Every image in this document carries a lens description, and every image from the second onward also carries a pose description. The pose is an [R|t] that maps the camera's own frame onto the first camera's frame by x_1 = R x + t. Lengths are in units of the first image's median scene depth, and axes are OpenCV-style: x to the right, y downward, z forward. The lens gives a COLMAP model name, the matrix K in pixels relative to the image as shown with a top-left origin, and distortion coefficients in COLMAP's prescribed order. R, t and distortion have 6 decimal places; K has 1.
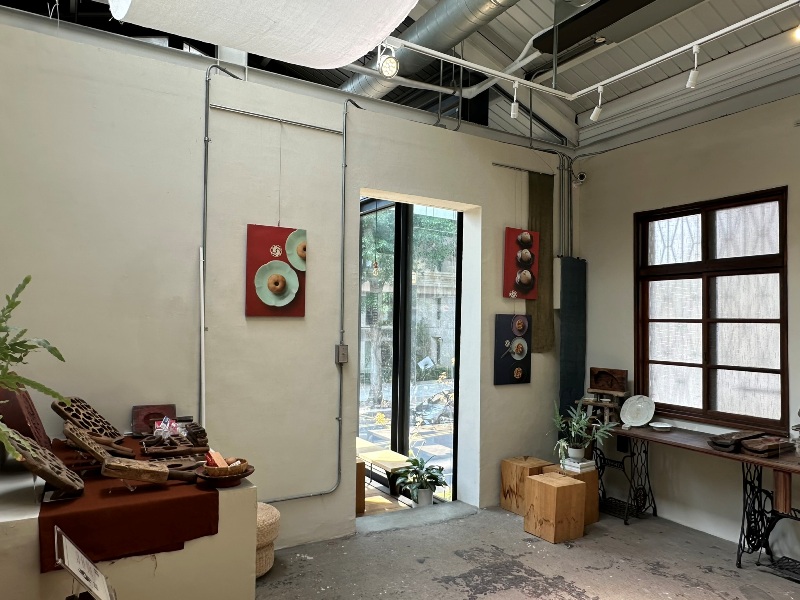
lens RADIAL K [[543.6, 0, 396.6], [0, 543.6, 307.0], [0, 0, 1]] dist [-0.019008, -0.001404]
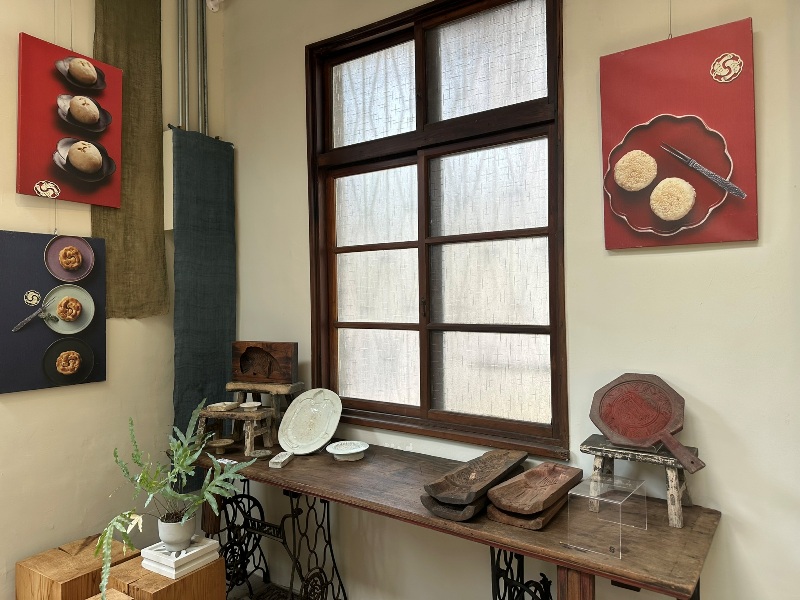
lens RADIAL K [[555.7, 0, 399.5], [0, 555.7, 297.0], [0, 0, 1]] dist [0.020861, -0.007128]
pose [[0.908482, -0.024097, 0.417228, 0.300417], [0.012271, 0.999444, 0.031005, 0.058294], [-0.417744, -0.023048, 0.908273, 0.479222]]
